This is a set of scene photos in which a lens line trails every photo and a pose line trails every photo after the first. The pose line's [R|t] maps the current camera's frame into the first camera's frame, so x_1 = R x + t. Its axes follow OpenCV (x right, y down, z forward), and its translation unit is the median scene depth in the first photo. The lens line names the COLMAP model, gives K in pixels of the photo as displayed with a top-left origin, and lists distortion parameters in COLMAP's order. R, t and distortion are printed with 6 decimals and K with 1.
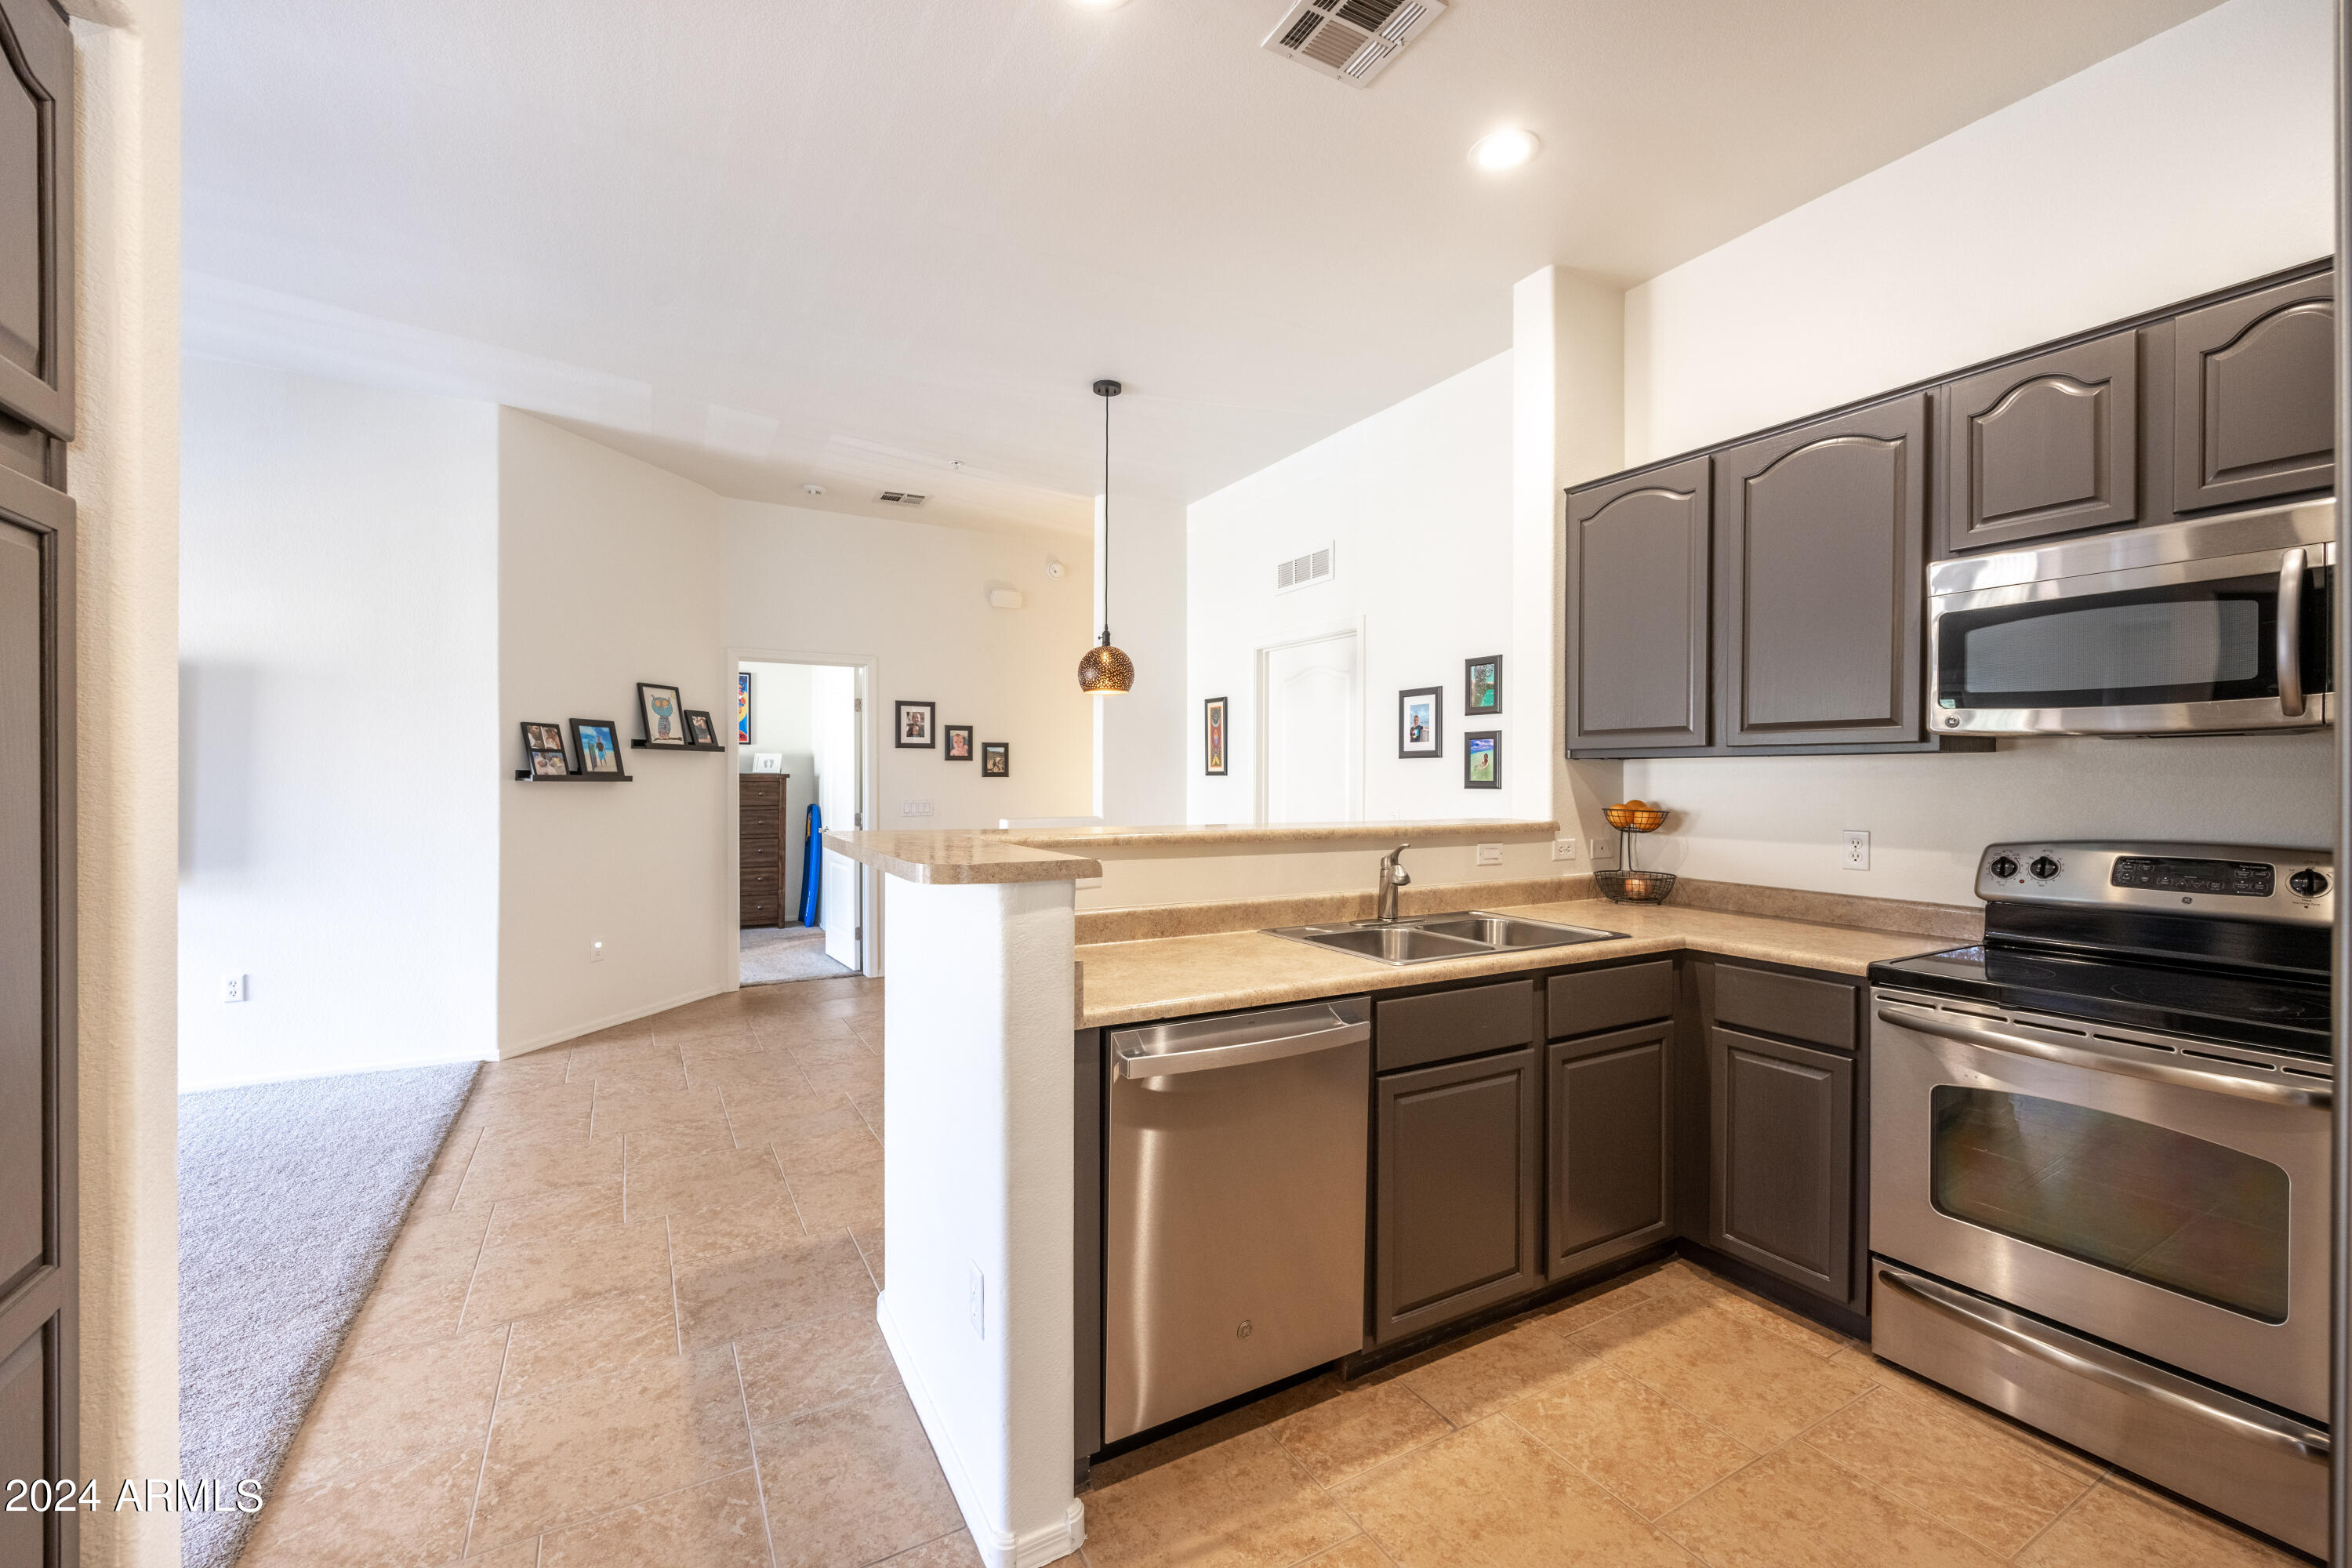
lens RADIAL K [[953.9, 0, 1181.5], [0, 953.9, 776.2], [0, 0, 1]] dist [-0.002797, 0.000042]
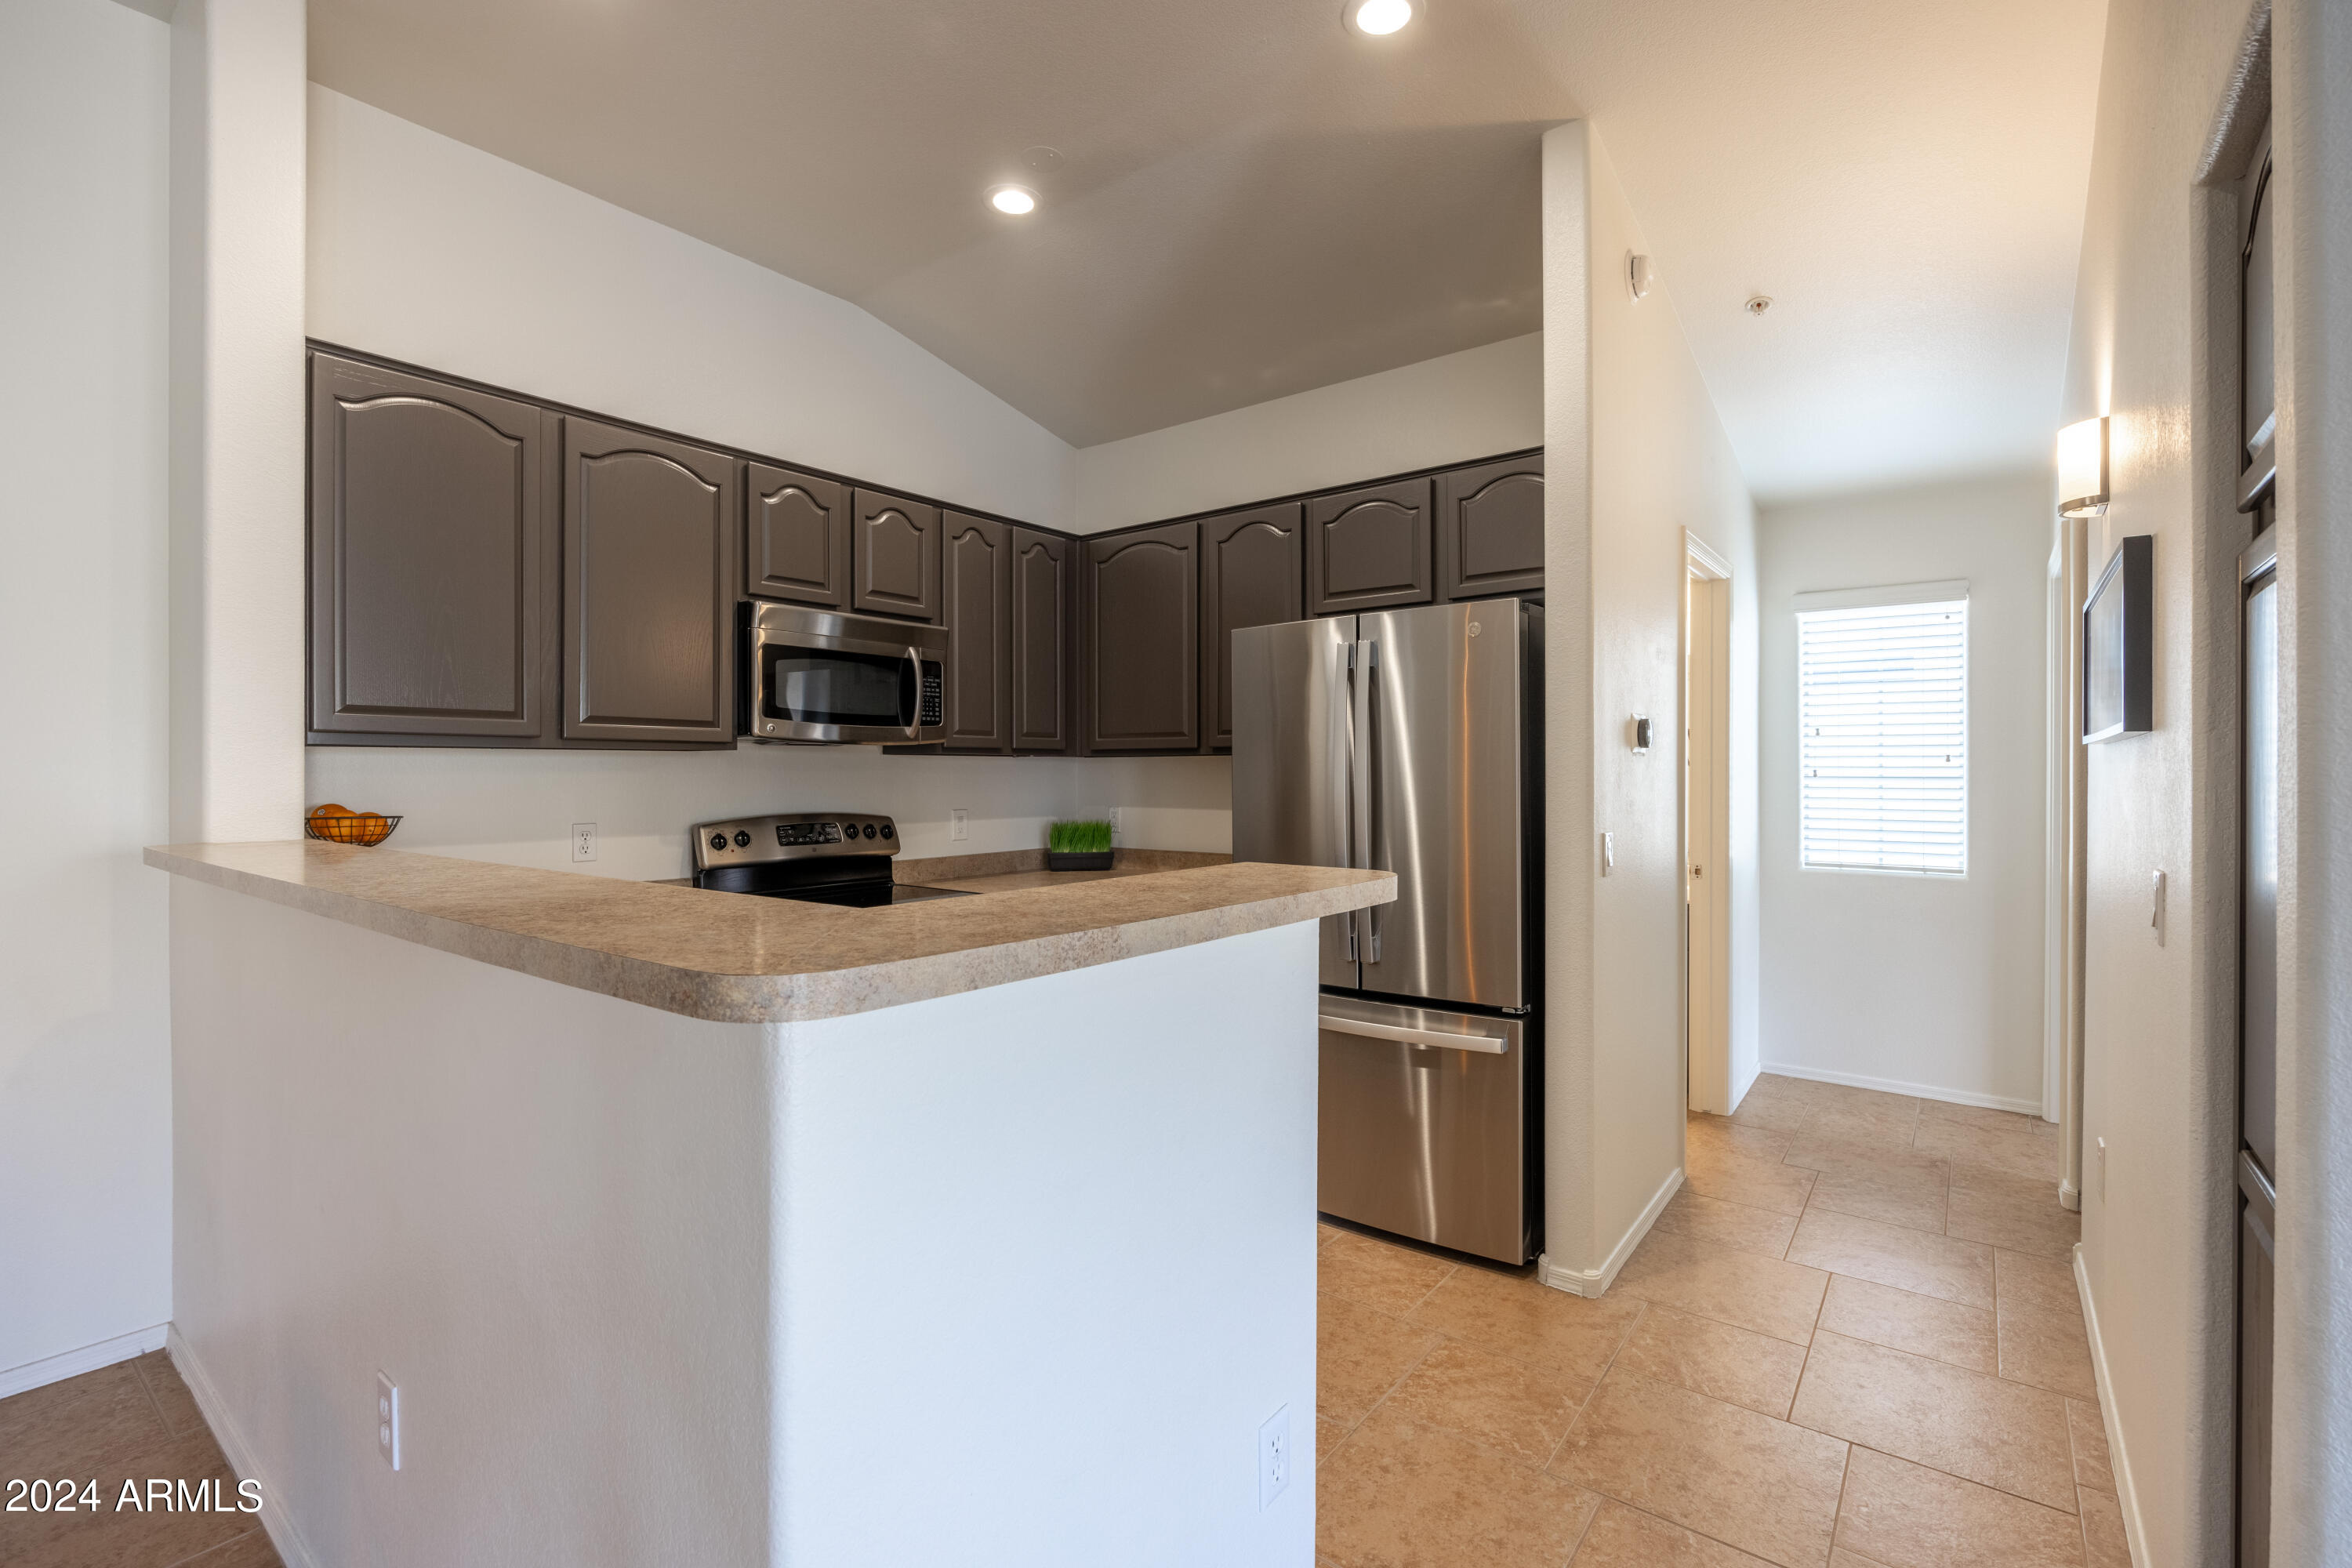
lens RADIAL K [[1043.5, 0, 1160.9], [0, 1043.5, 774.8], [0, 0, 1]] dist [-0.017458, 0.000391]
pose [[-0.372129, -0.006240, 0.928160, -0.335170], [-0.001419, 0.999980, 0.006153, -0.001925], [-0.928180, 0.000973, -0.372130, 0.494493]]
